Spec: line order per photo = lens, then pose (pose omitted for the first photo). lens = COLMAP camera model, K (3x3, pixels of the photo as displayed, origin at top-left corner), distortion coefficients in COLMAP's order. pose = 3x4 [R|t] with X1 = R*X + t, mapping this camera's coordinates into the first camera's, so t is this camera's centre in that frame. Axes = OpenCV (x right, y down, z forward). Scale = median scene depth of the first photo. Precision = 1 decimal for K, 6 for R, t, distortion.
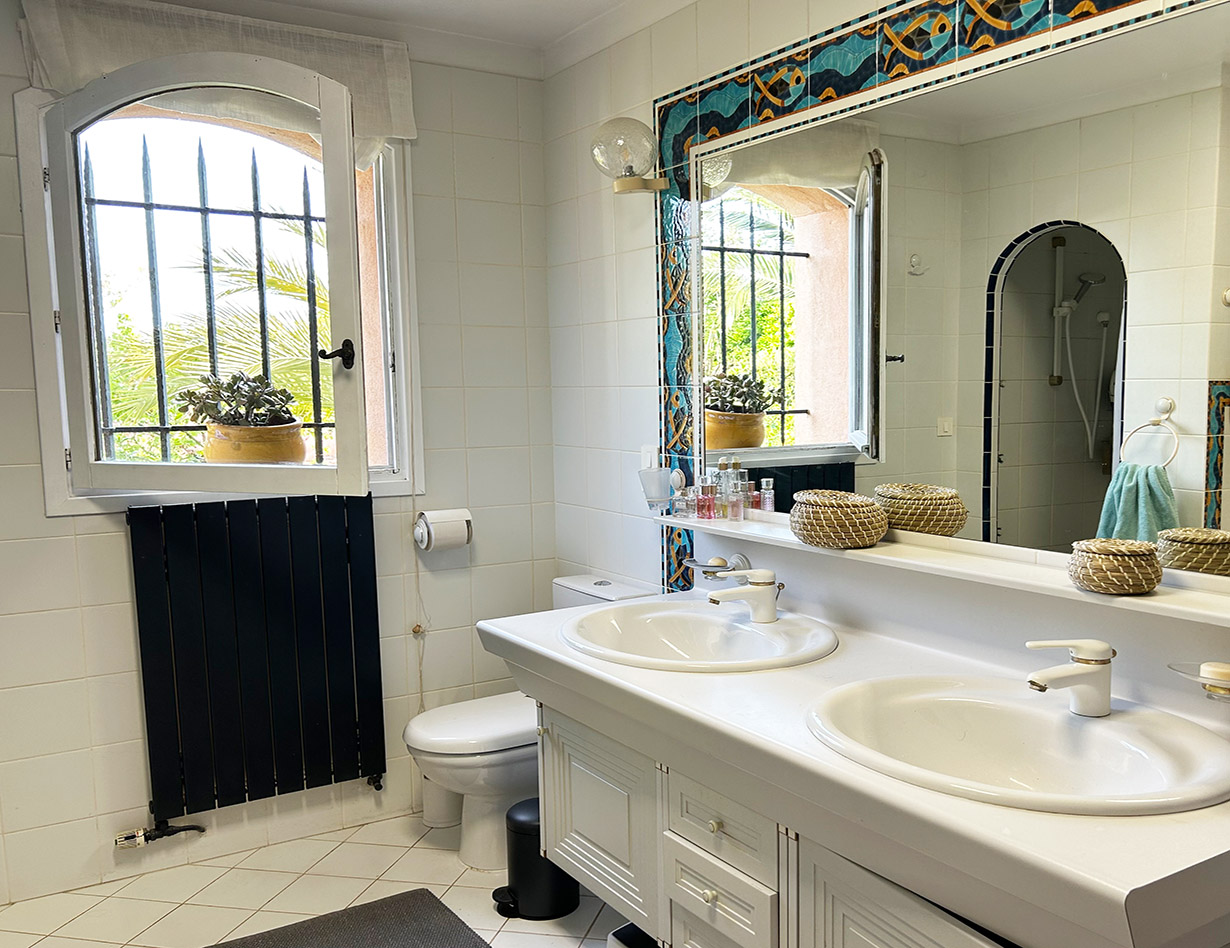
lens RADIAL K [[969.9, 0, 616.5], [0, 969.9, 477.9], [0, 0, 1]] dist [0.011952, -0.018273]
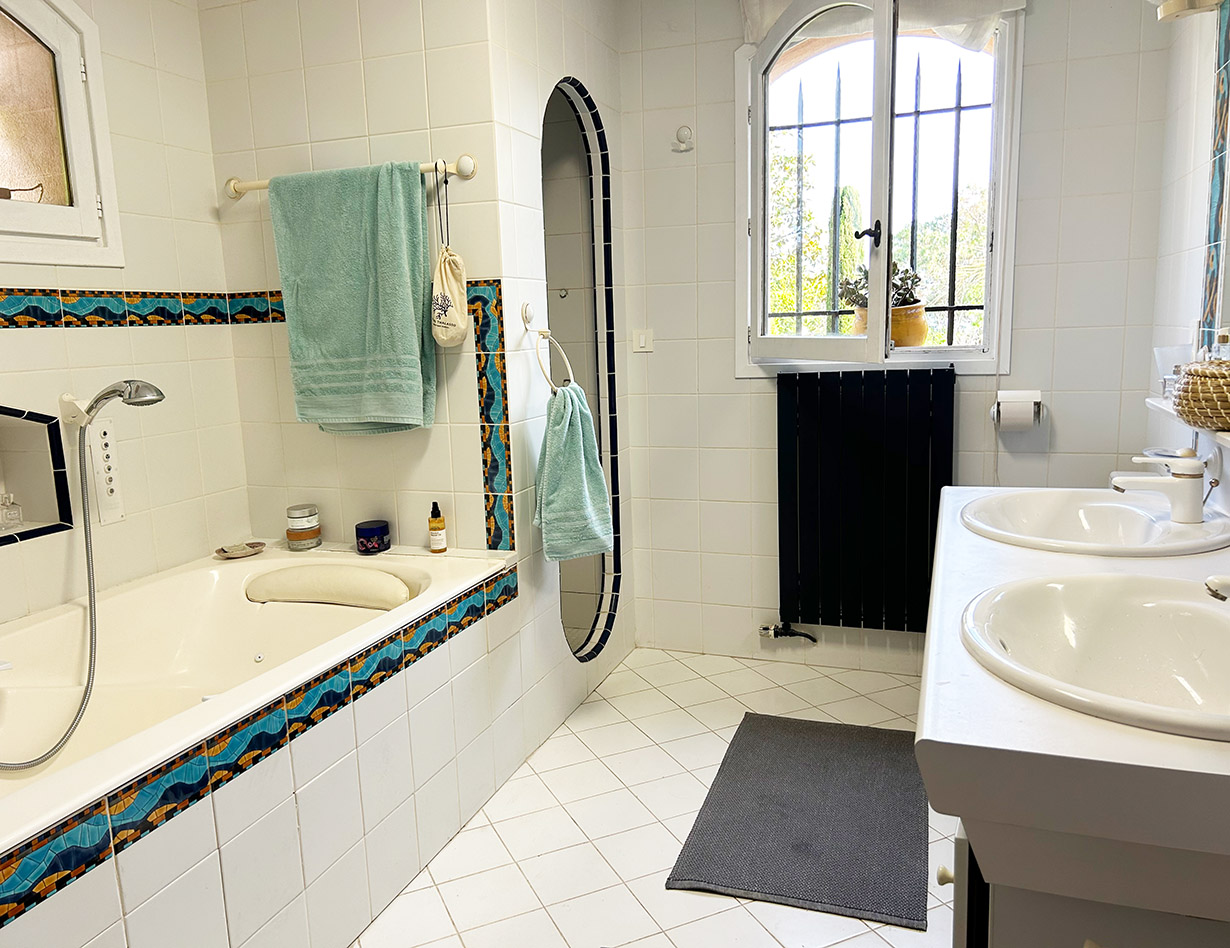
lens RADIAL K [[969.9, 0, 616.4], [0, 969.9, 475.7], [0, 0, 1]] dist [0.011952, -0.018273]
pose [[0.574064, 0.126365, -0.809001, 0.429277], [-0.060910, 0.991873, 0.111708, 0.036192], [0.816542, -0.014852, 0.577095, 0.097227]]
